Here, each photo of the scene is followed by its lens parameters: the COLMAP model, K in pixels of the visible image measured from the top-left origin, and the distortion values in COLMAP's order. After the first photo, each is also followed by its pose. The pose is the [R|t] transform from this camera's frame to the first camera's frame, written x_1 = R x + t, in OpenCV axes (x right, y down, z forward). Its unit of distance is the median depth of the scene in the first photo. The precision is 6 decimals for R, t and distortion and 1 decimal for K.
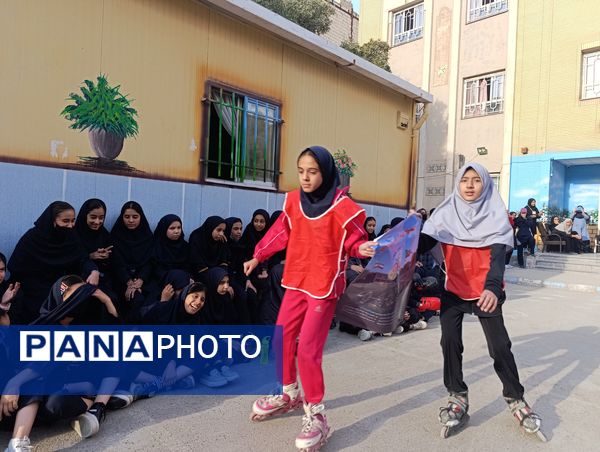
lens RADIAL K [[409.1, 0, 300.0], [0, 409.1, 226.0], [0, 0, 1]] dist [0.032683, -0.034400]
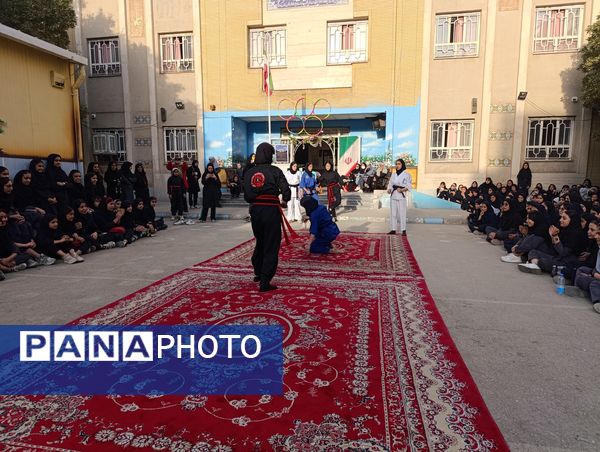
lens RADIAL K [[407.8, 0, 298.2], [0, 407.8, 230.4], [0, 0, 1]] dist [0.030251, -0.031670]
pose [[0.827352, -0.116897, 0.549385, 0.151343], [0.041680, 0.988184, 0.147496, 0.004587], [-0.560136, -0.099133, 0.822448, -0.338702]]
